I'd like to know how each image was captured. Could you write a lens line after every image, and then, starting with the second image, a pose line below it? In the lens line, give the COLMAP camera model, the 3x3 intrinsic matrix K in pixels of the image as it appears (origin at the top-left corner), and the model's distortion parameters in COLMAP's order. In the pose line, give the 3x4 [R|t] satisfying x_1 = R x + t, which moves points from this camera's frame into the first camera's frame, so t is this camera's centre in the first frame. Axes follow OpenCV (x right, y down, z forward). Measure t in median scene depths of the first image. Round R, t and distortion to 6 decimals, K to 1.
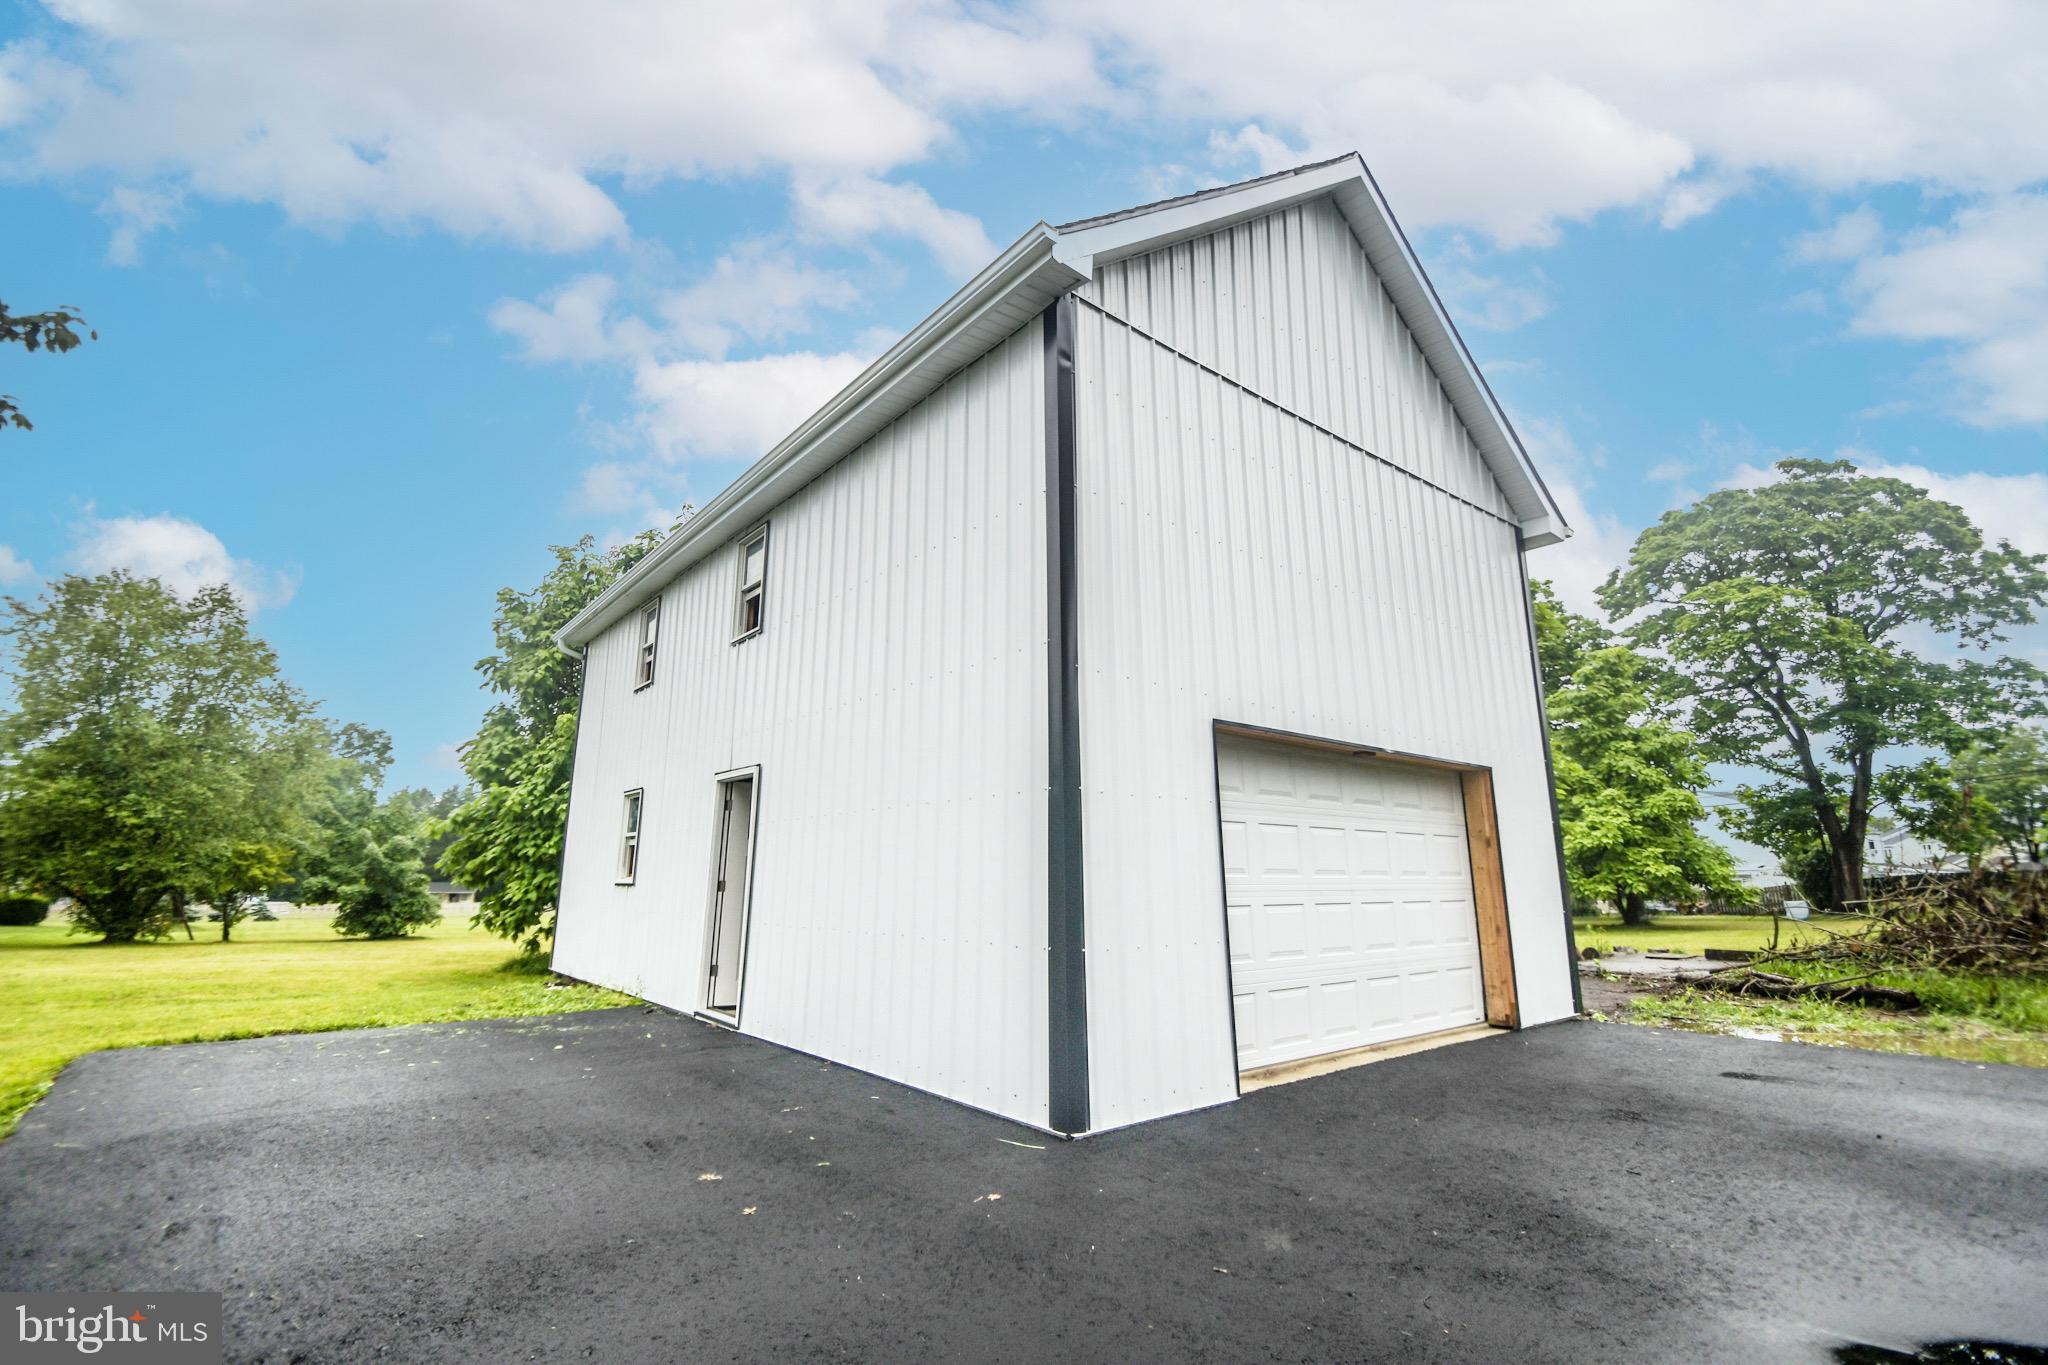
lens RADIAL K [[897.9, 0, 997.9], [0, 897.9, 673.5], [0, 0, 1]] dist [0.021720, -0.020566]
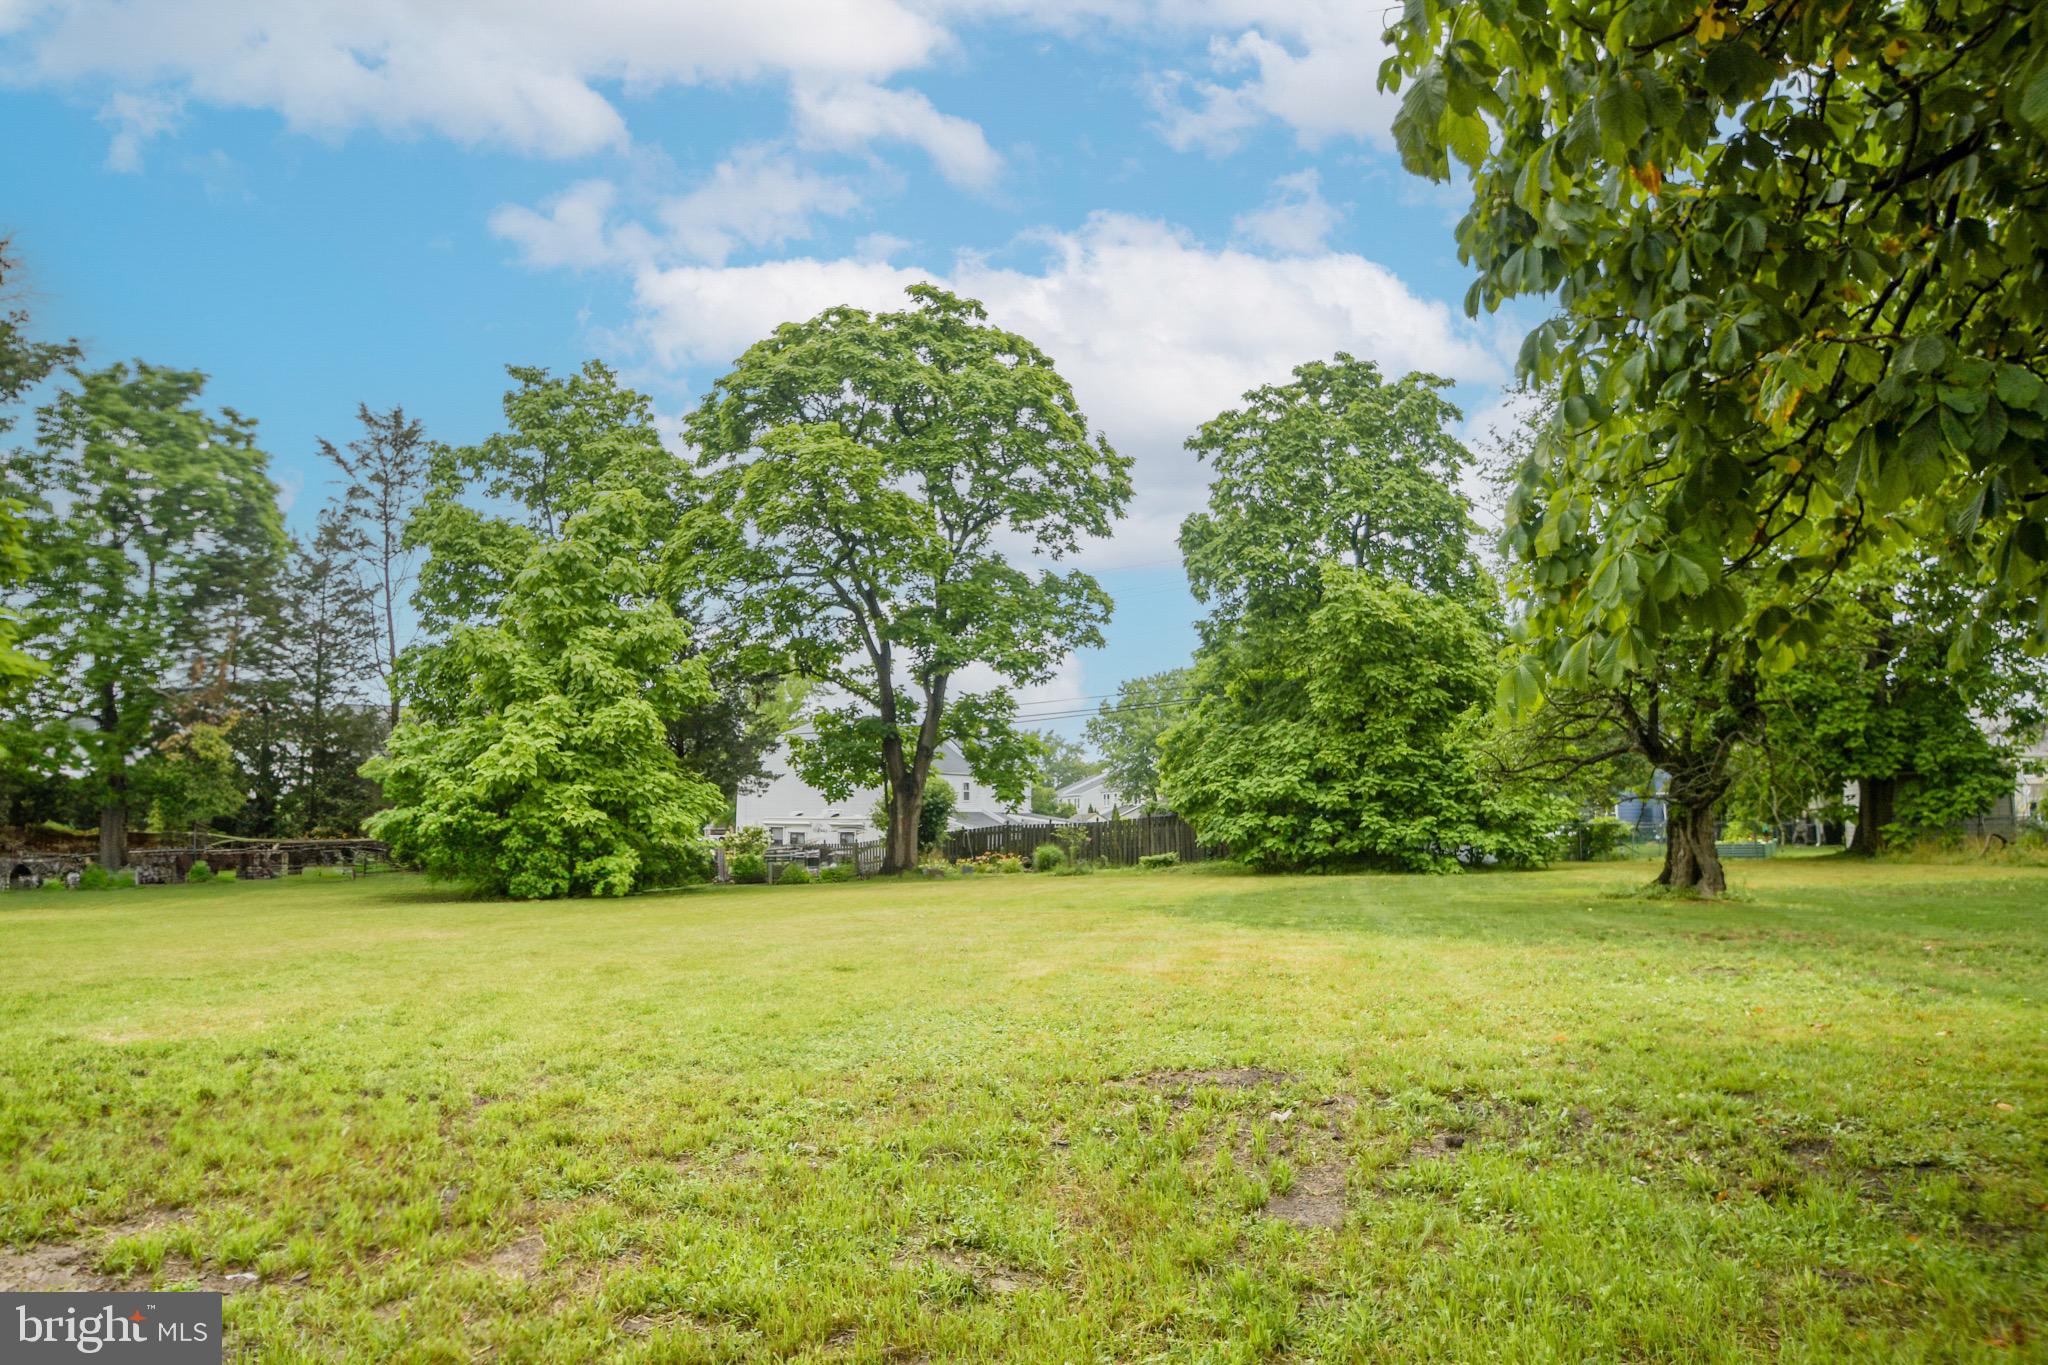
lens RADIAL K [[1342.3, 0, 970.5], [0, 1342.3, 683.6], [0, 0, 1]] dist [-0.057663, 0.000080]
pose [[0.800016, 0.065333, 0.596411, 0.280269], [-0.134123, 0.988372, 0.071640, 0.007305], [-0.584795, -0.137306, 0.799476, 0.037967]]
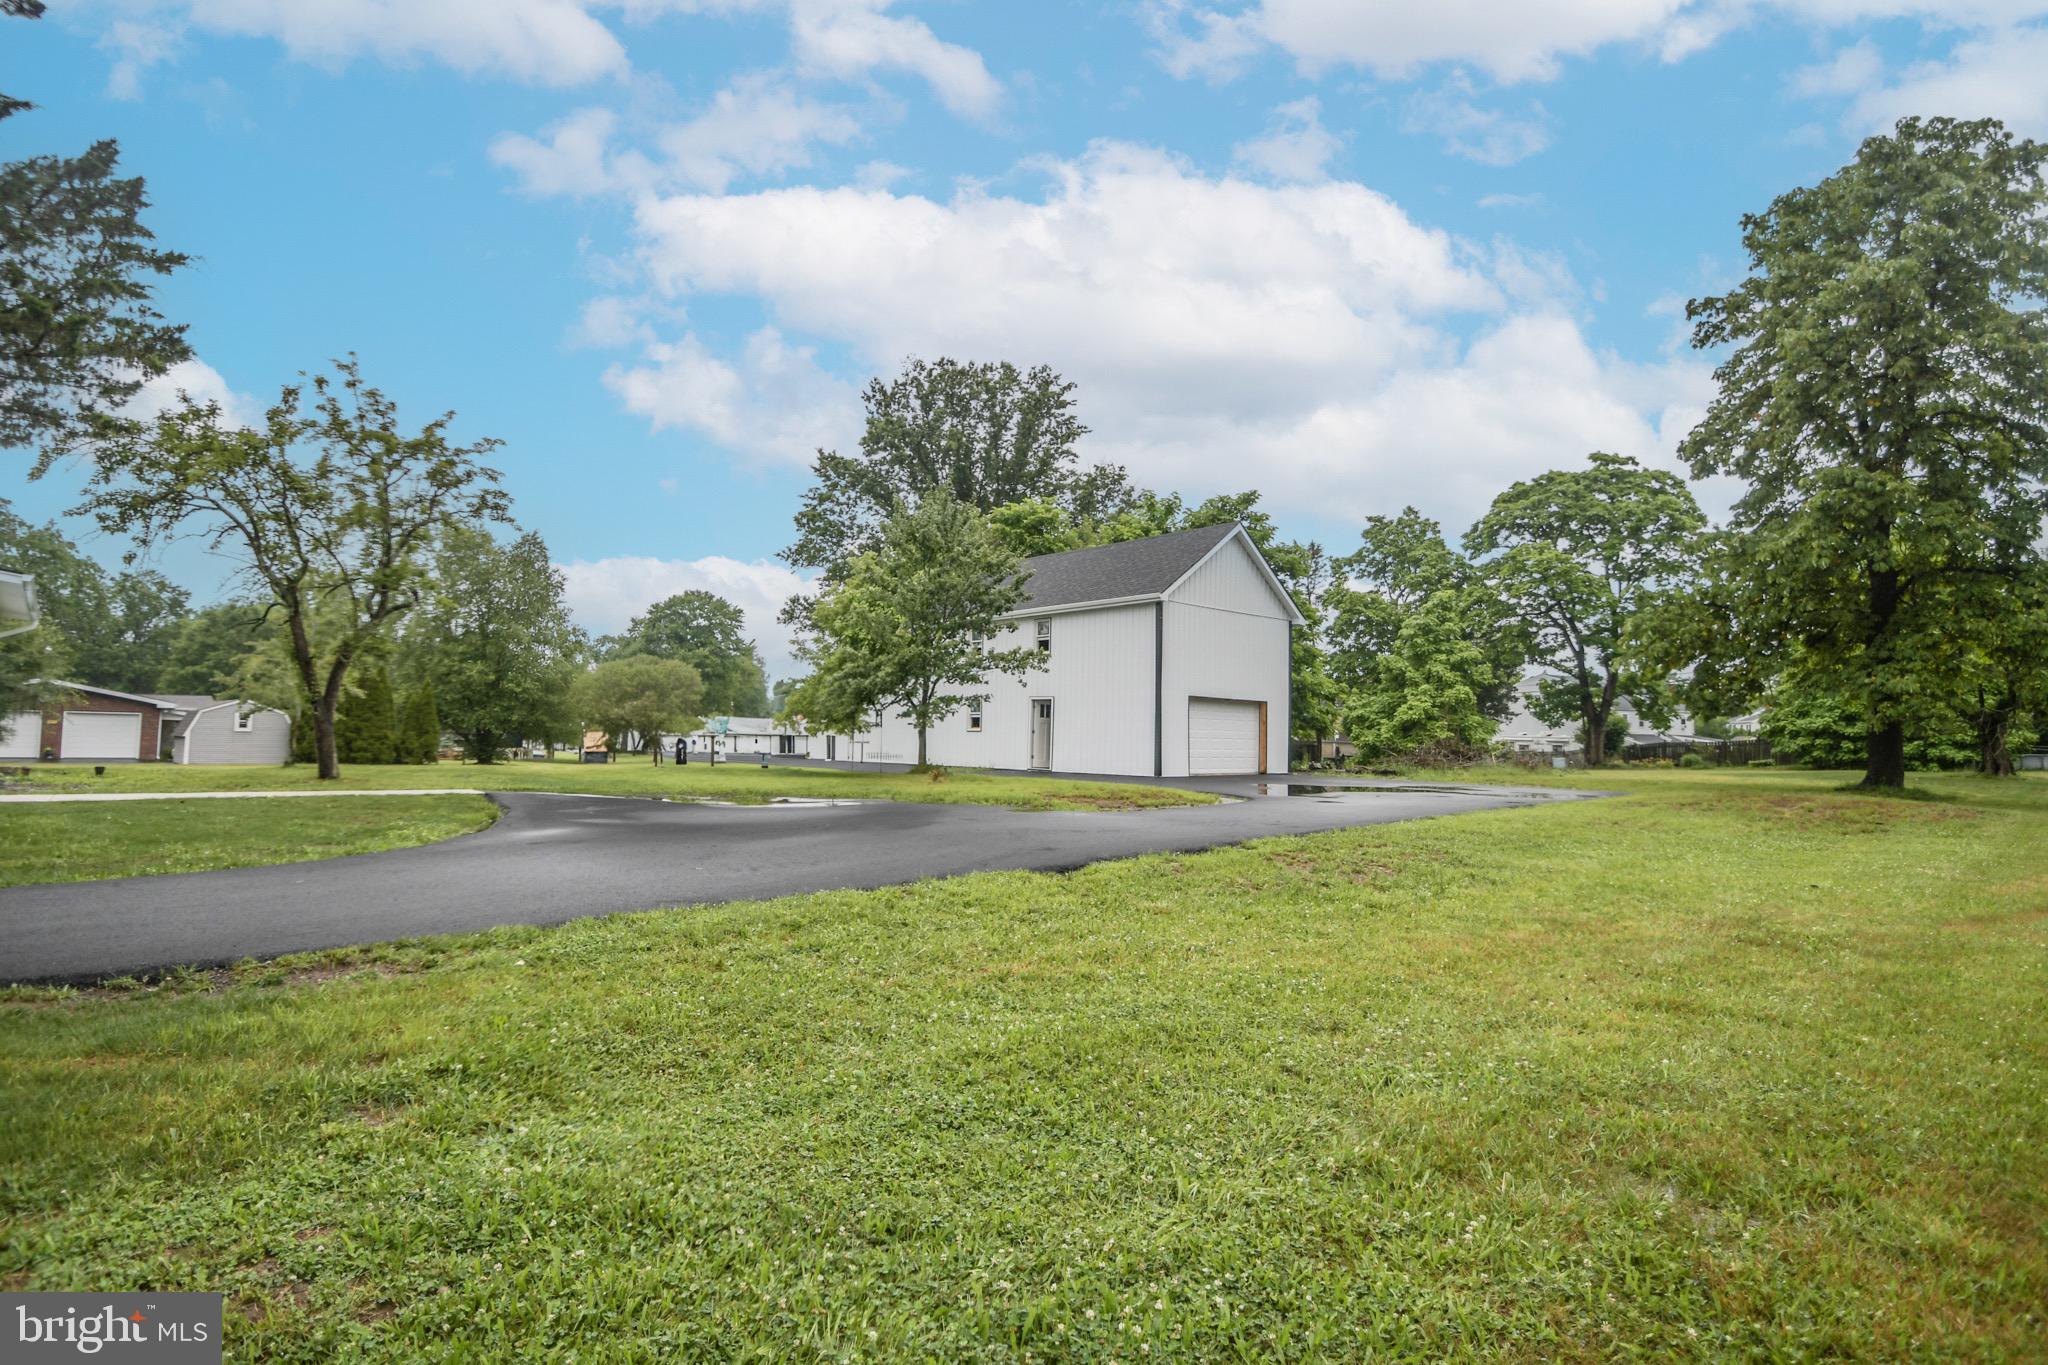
lens RADIAL K [[1024.8, 0, 988.9], [0, 1024.8, 661.3], [0, 0, 1]] dist [-0.000366, -0.000108]
pose [[0.998147, 0.023400, 0.056169, -0.164500], [-0.031622, 0.988138, 0.150281, -0.133634], [-0.051986, -0.151779, 0.987046, -0.617398]]
